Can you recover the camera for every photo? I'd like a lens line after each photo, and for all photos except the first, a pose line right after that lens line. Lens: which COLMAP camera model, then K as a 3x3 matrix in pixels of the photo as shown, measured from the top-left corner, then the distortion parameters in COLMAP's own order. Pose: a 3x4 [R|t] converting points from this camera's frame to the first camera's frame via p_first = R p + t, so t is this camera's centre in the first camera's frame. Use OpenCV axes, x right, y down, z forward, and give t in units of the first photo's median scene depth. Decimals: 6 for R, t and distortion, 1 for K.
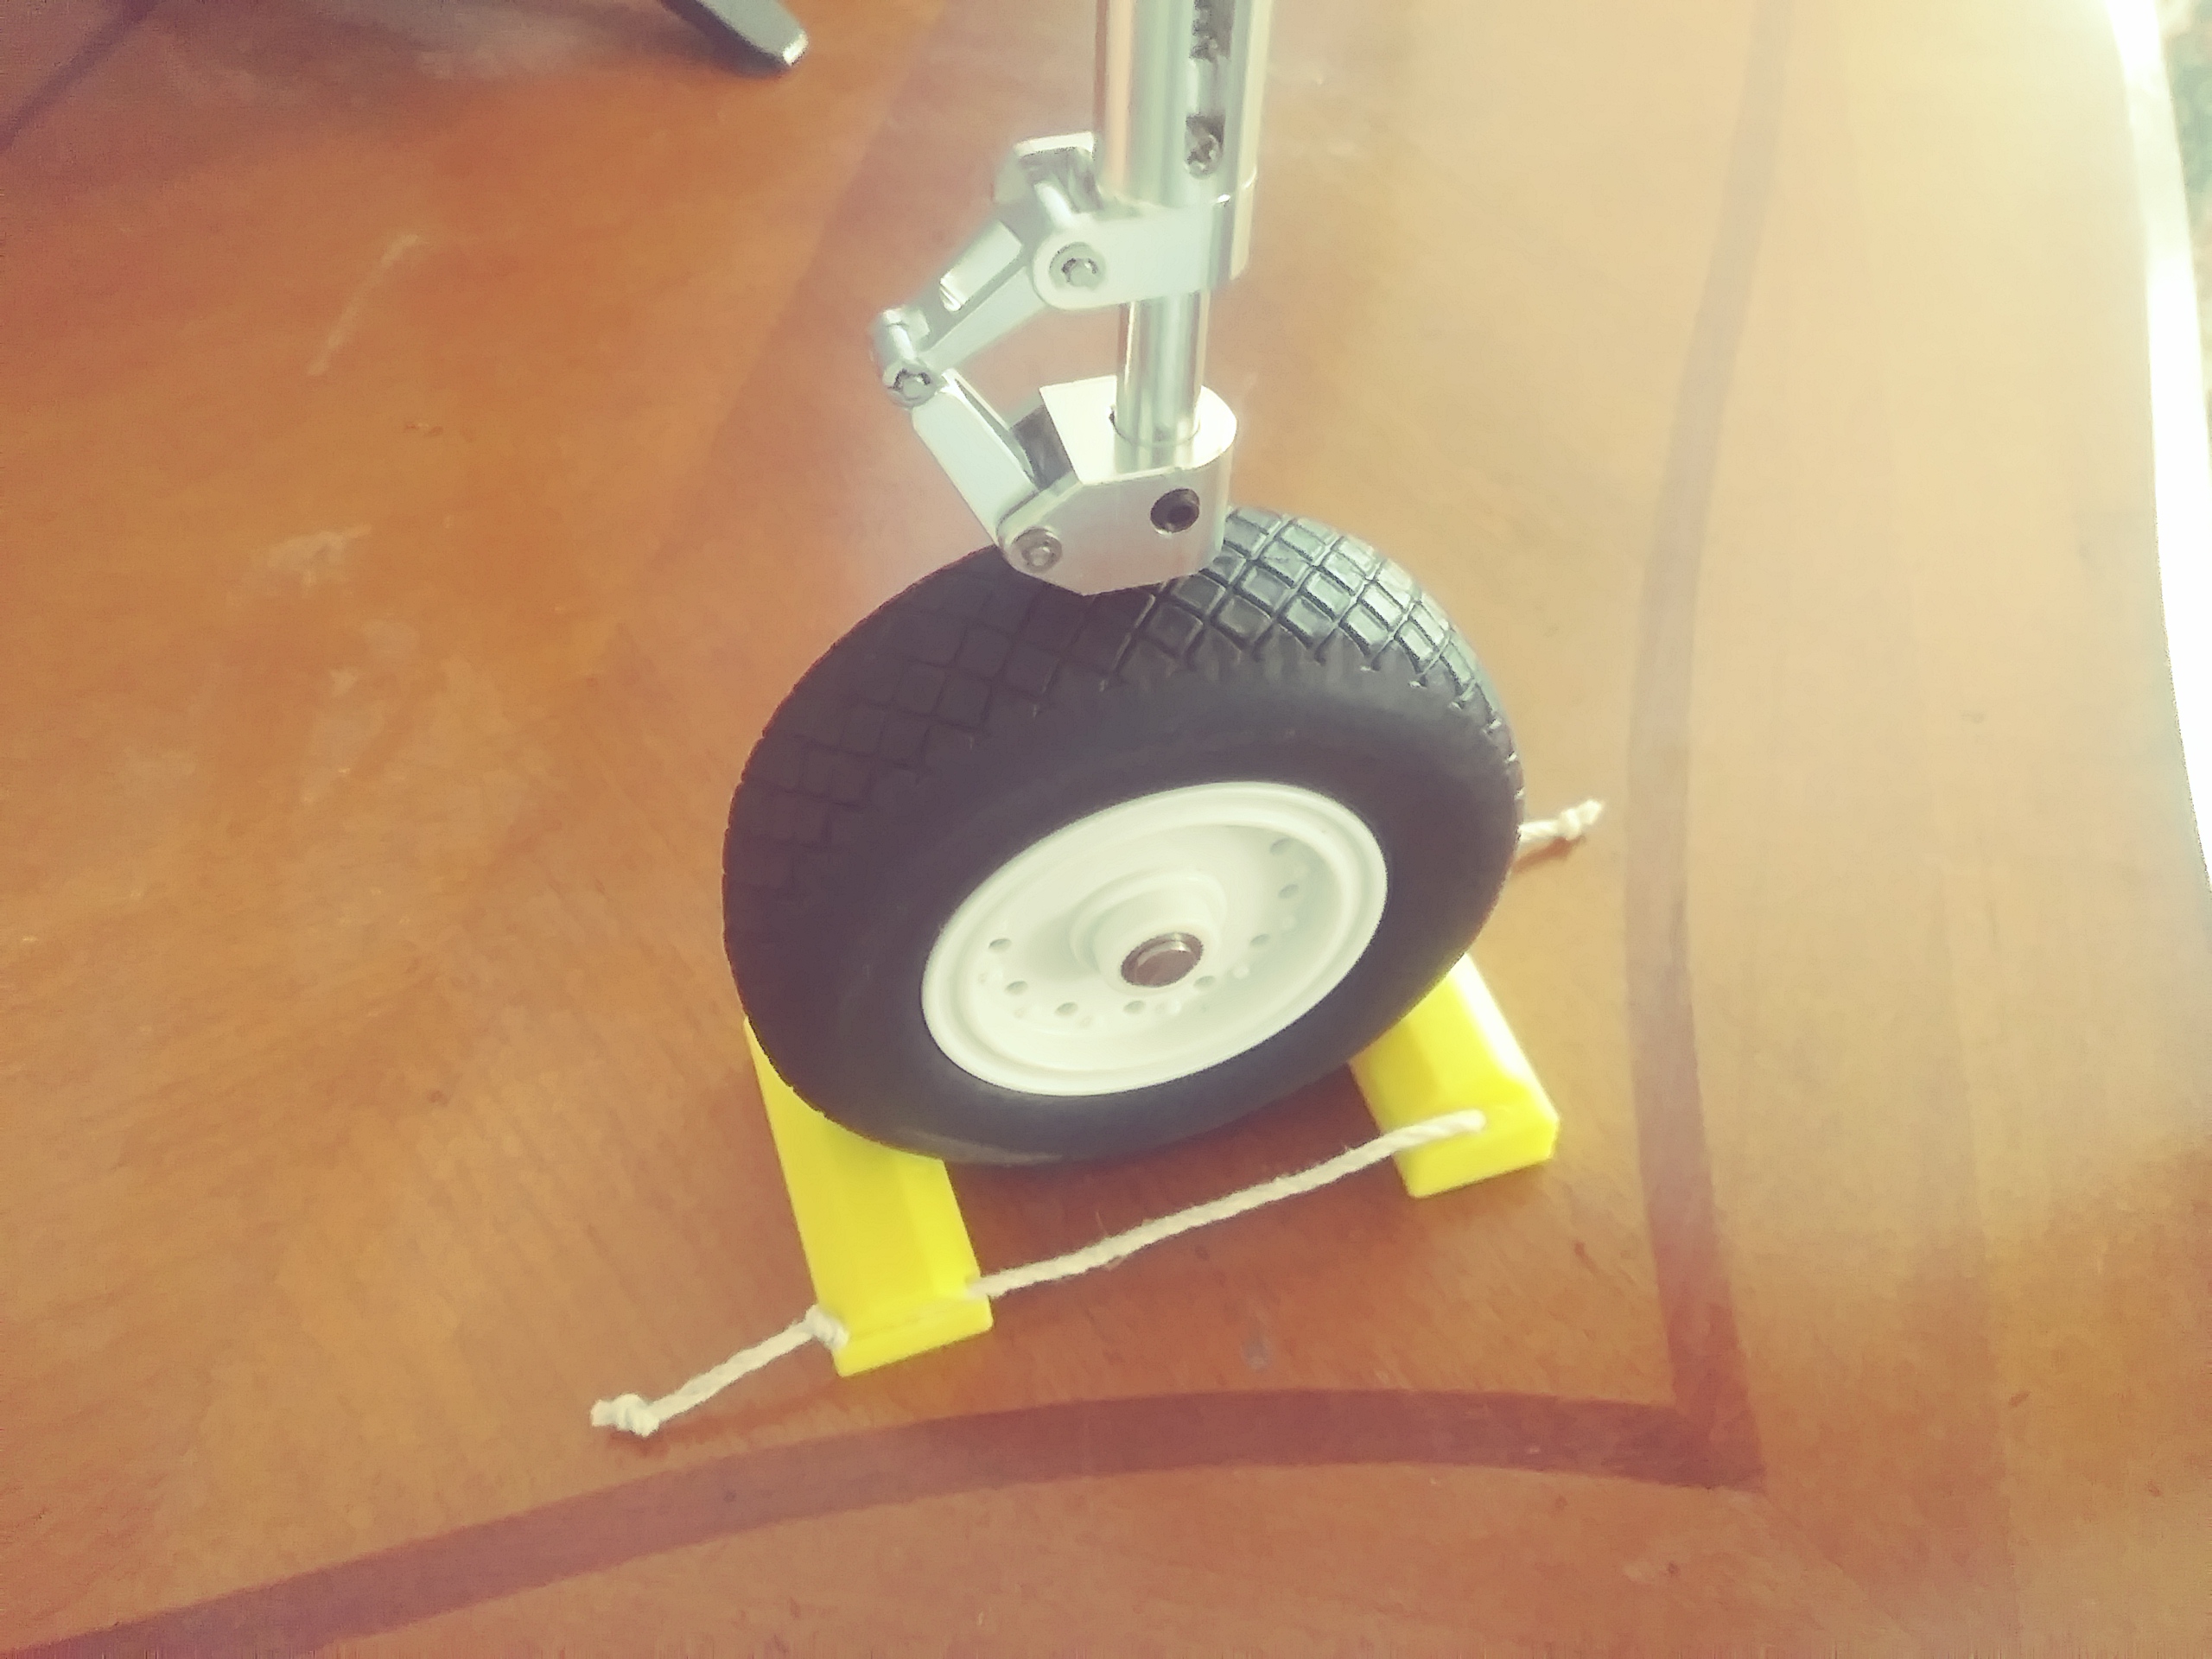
lens RADIAL K [[1650.4, 0, 1076.5], [0, 1650.4, 895.6], [0, 0, 1]] dist [-0.007792, -0.007361]
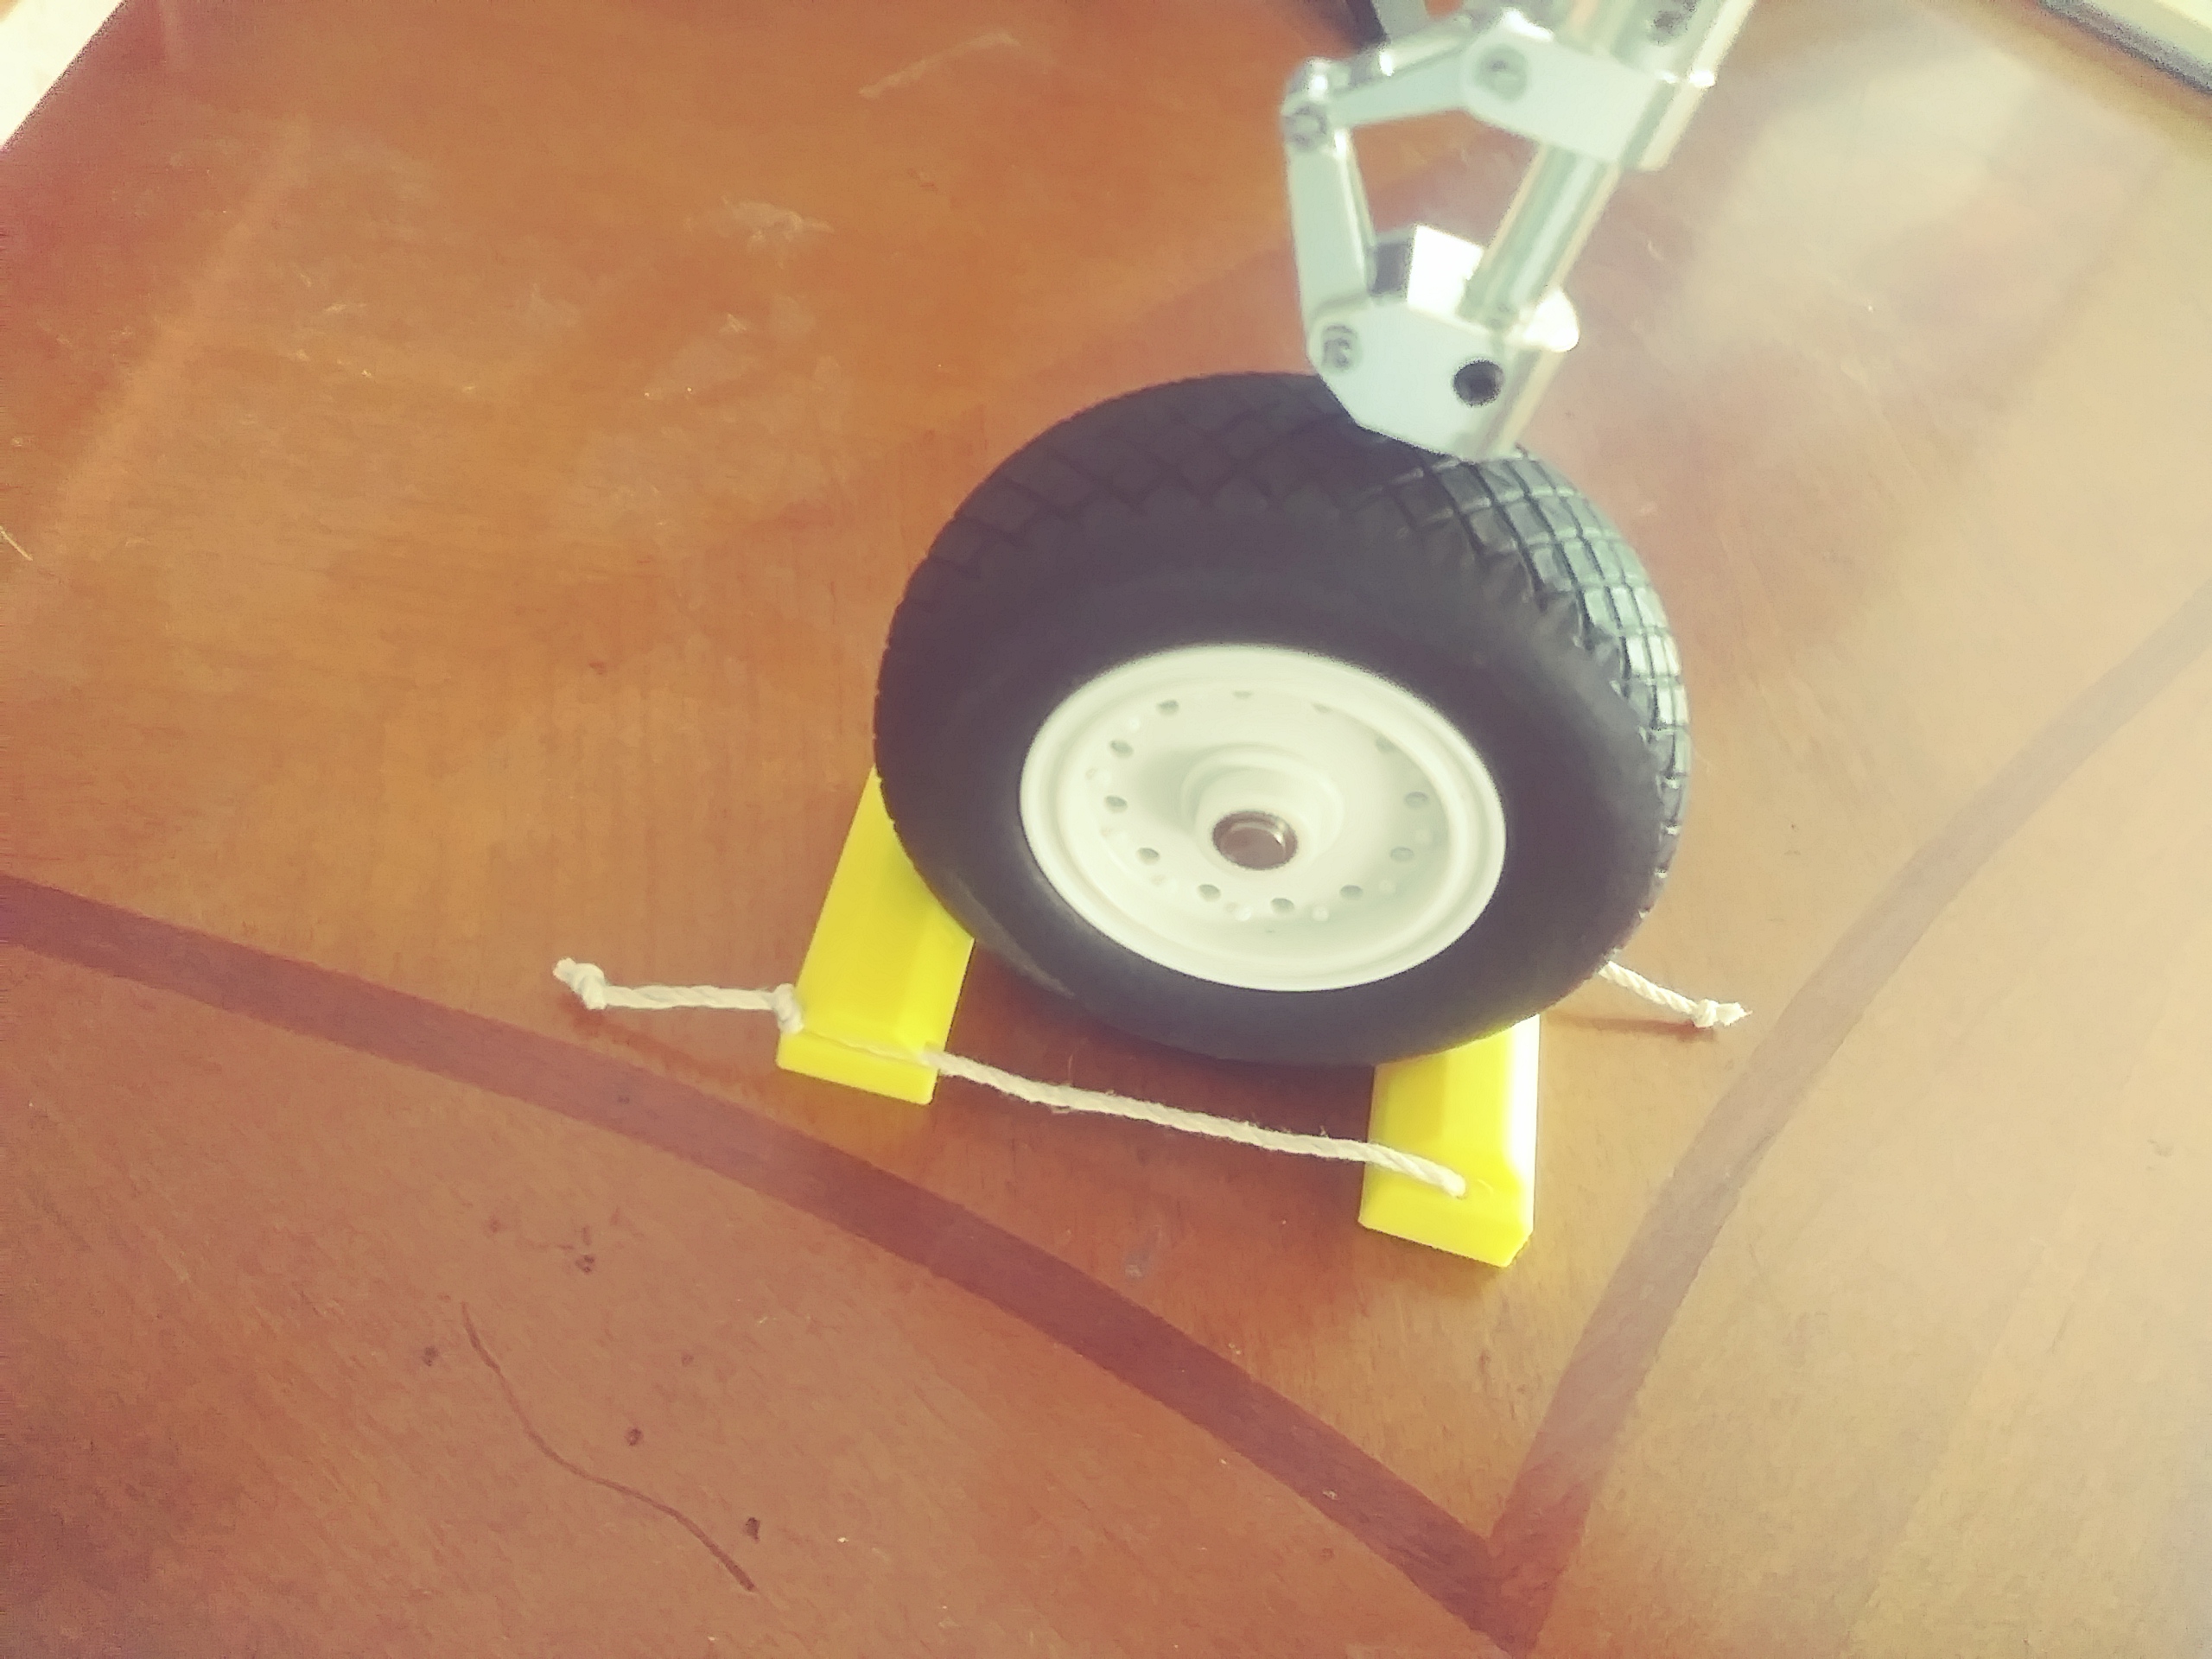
lens RADIAL K [[1650.4, 0, 1076.5], [0, 1650.4, 895.6], [0, 0, 1]] dist [-0.007792, -0.007361]
pose [[0.852206, 0.505162, -0.136224, 0.100270], [-0.511944, 0.858833, -0.017850, 0.124313], [0.107977, 0.084951, 0.990517, 0.004164]]
